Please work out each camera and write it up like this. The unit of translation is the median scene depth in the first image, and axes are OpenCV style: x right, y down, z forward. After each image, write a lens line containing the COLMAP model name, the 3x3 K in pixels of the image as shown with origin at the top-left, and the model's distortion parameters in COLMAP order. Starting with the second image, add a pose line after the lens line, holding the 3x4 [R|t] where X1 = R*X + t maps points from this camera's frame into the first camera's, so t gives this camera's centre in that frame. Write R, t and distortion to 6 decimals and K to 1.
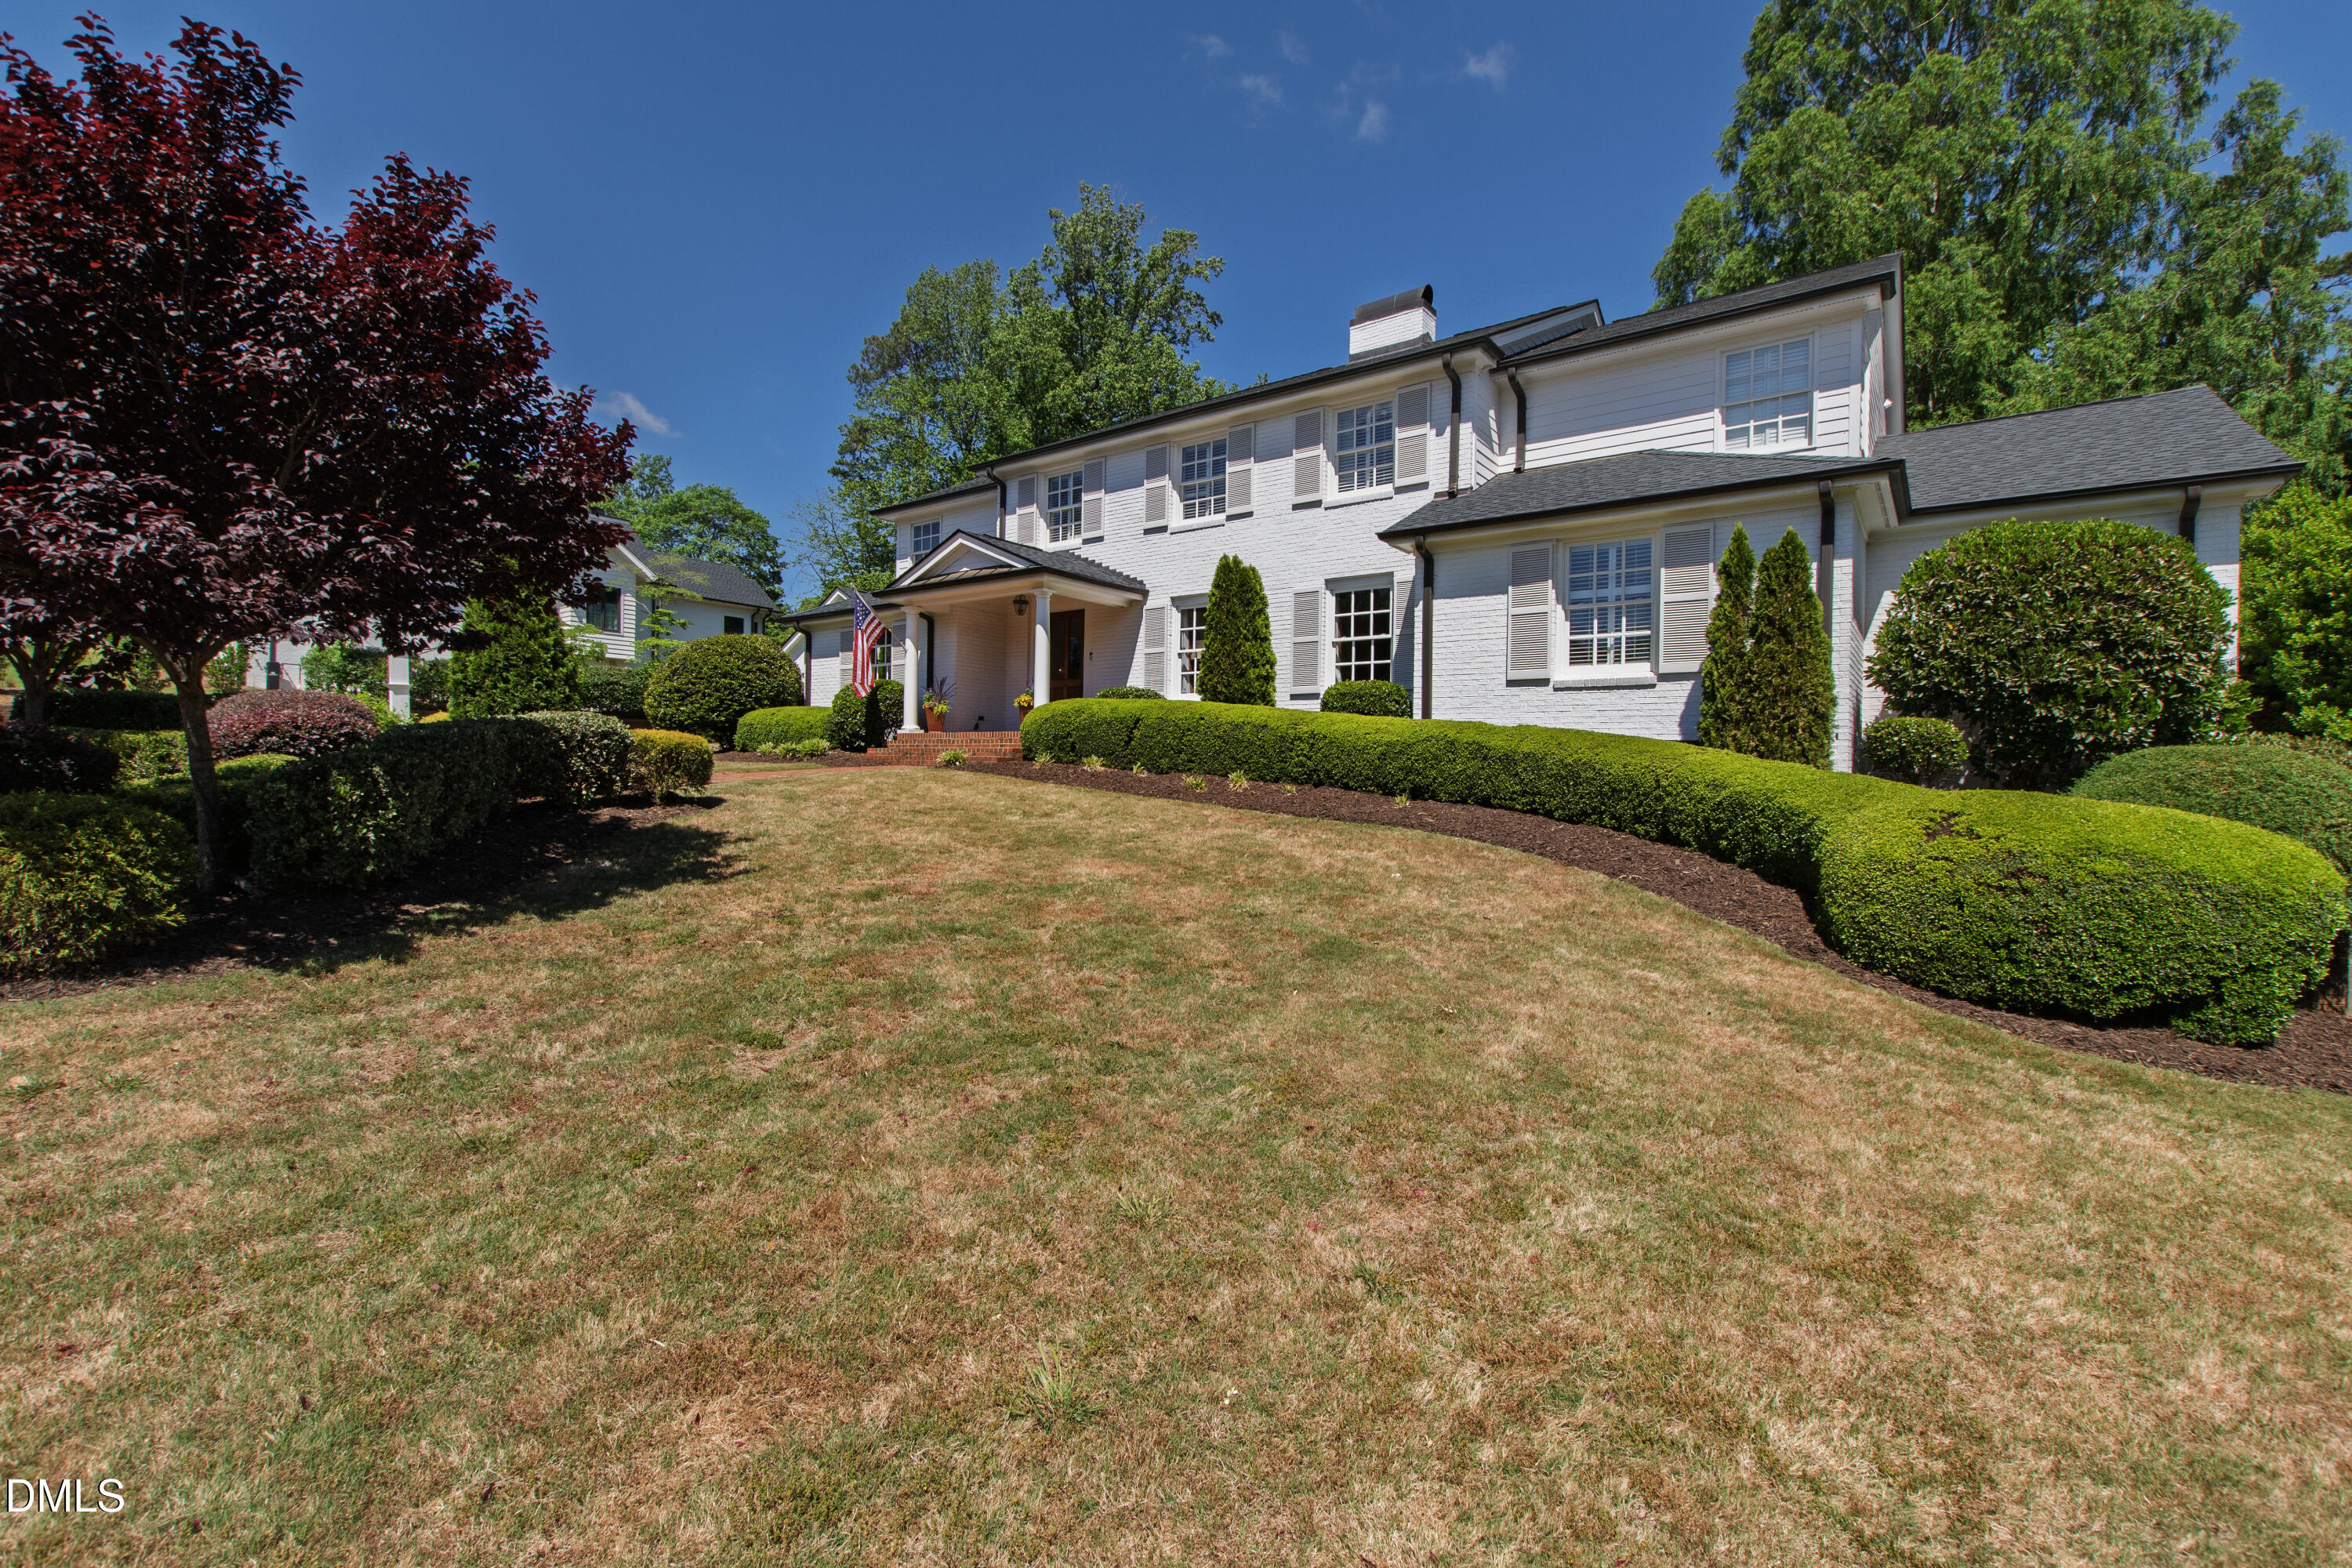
lens RADIAL K [[983.2, 0, 1177.9], [0, 983.2, 792.9], [0, 0, 1]] dist [-0.004219, -0.001255]
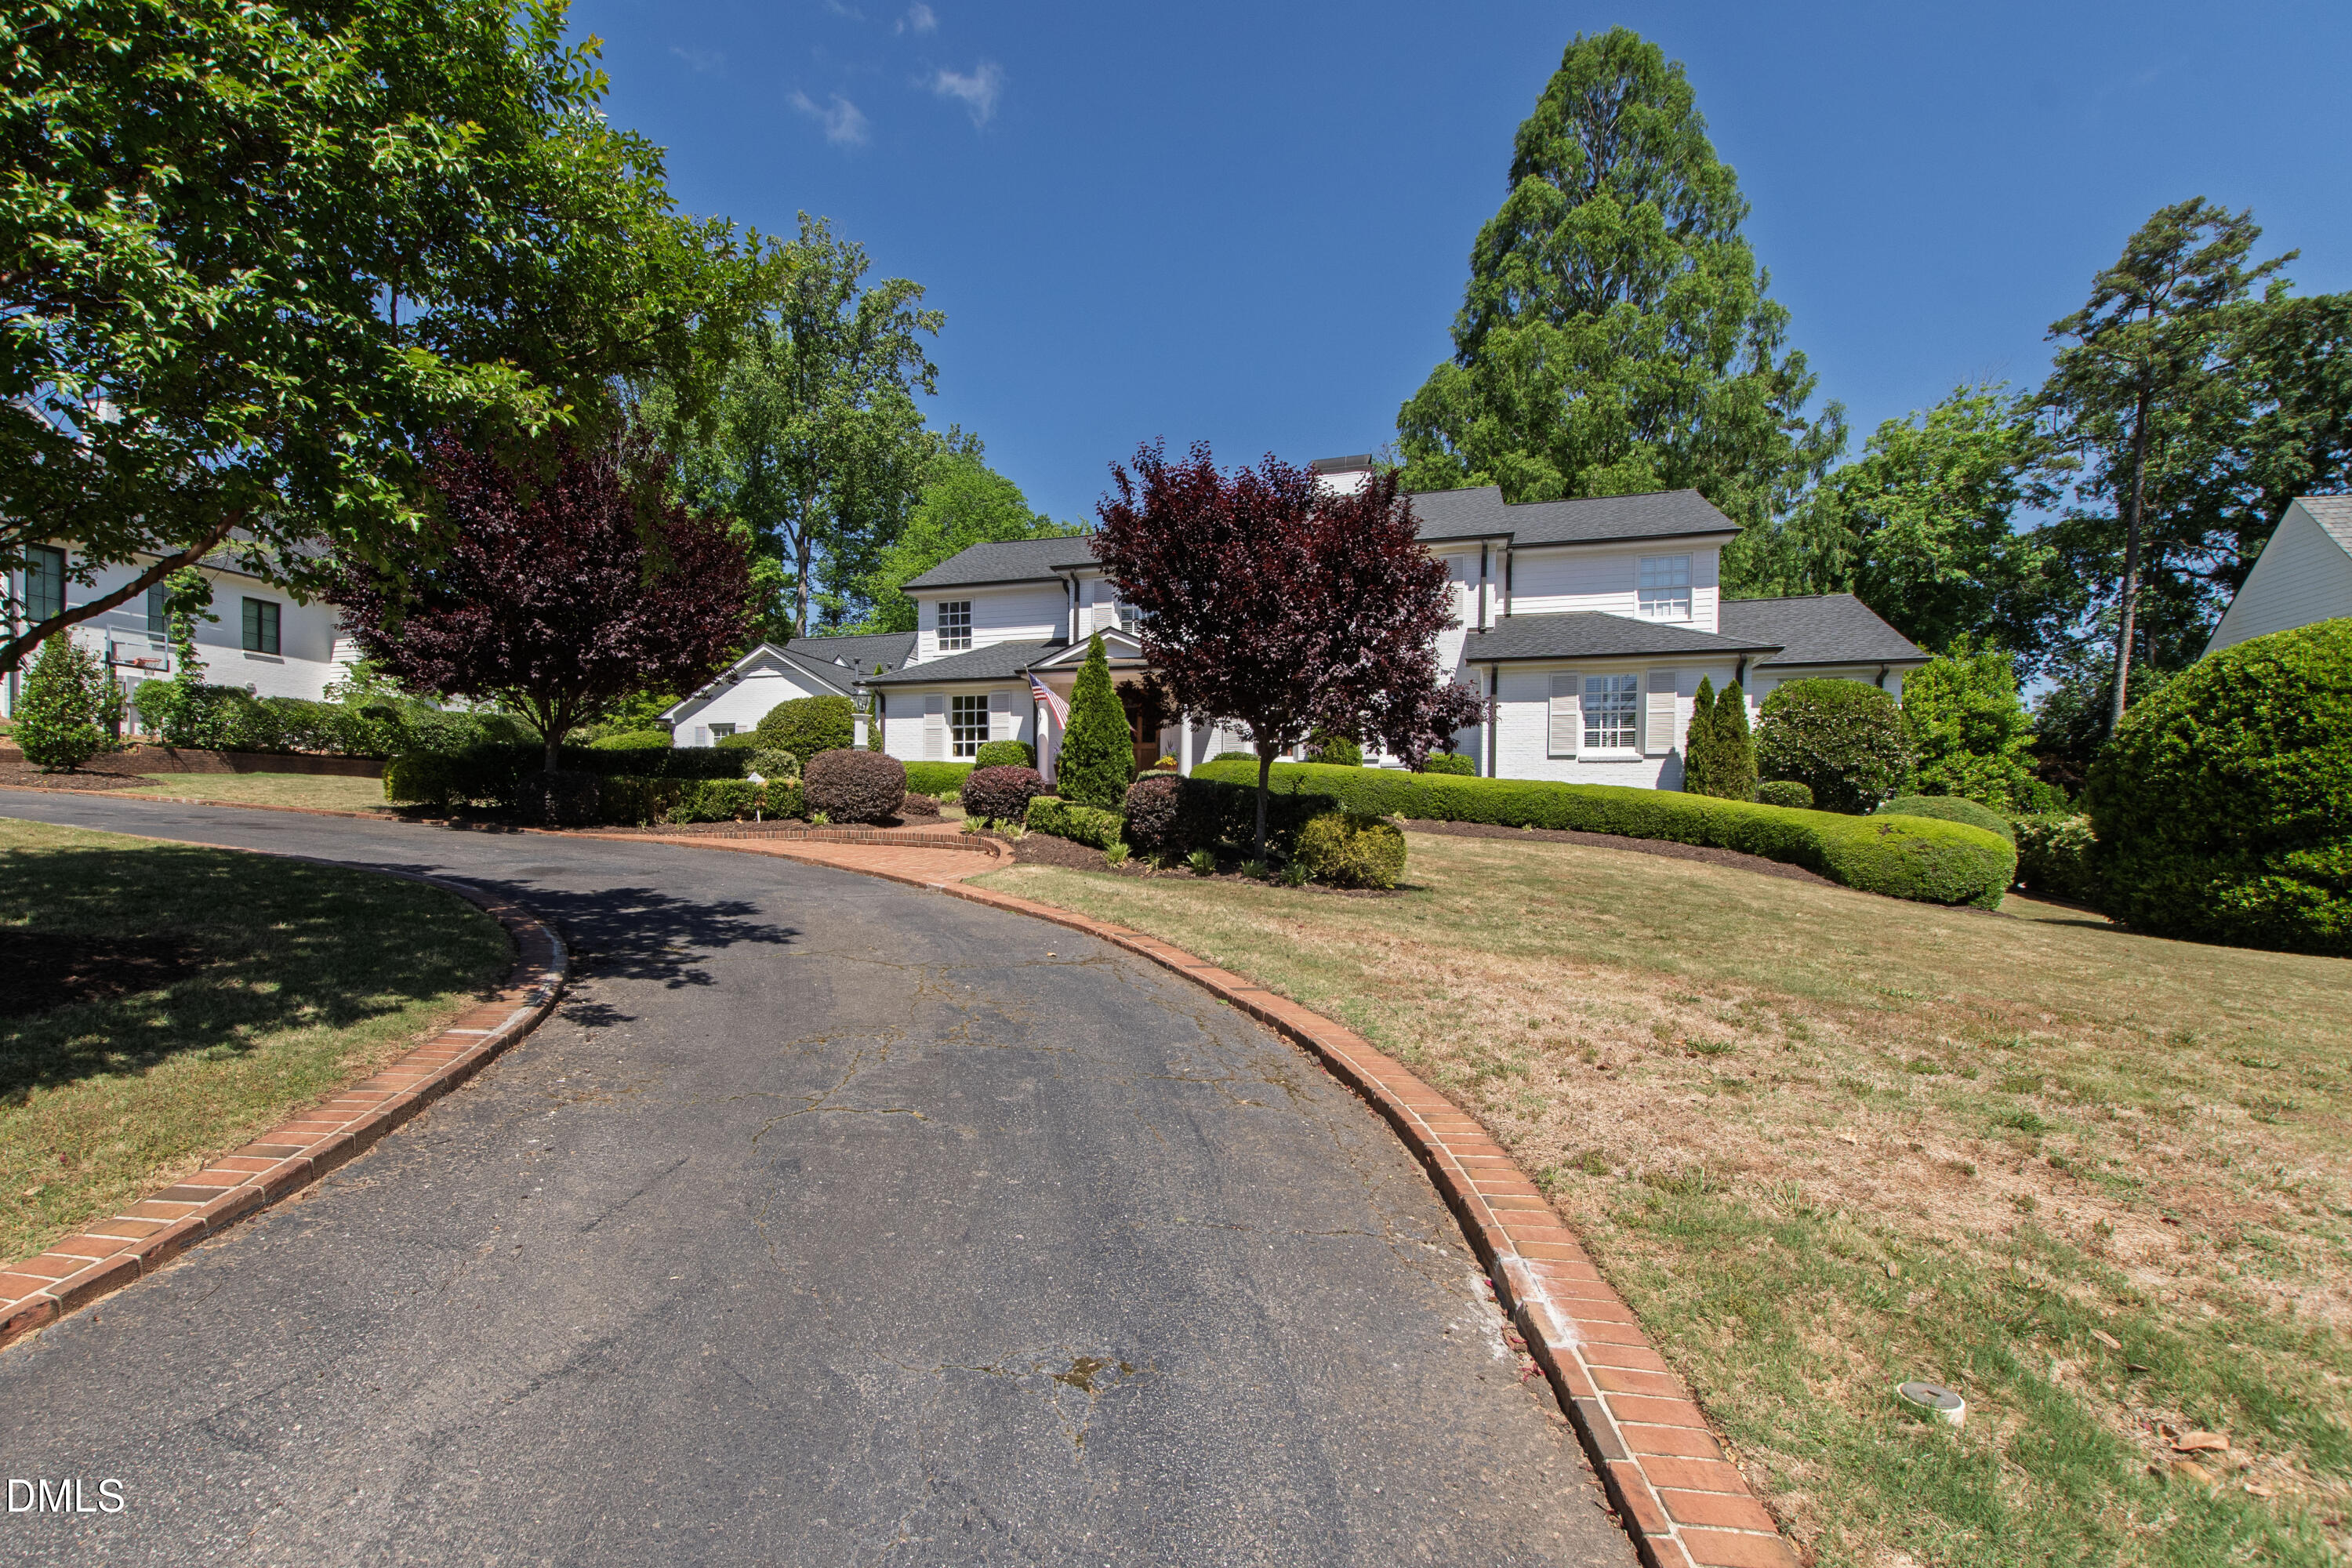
lens RADIAL K [[1073.3, 0, 1072.4], [0, 1073.3, 864.2], [0, 0, 1]] dist [0.002798, -0.000727]
pose [[0.947662, -0.013318, 0.318997, -0.988333], [0.010672, 0.999893, 0.010041, 0.038182], [-0.319096, -0.006111, 0.947703, -0.428016]]
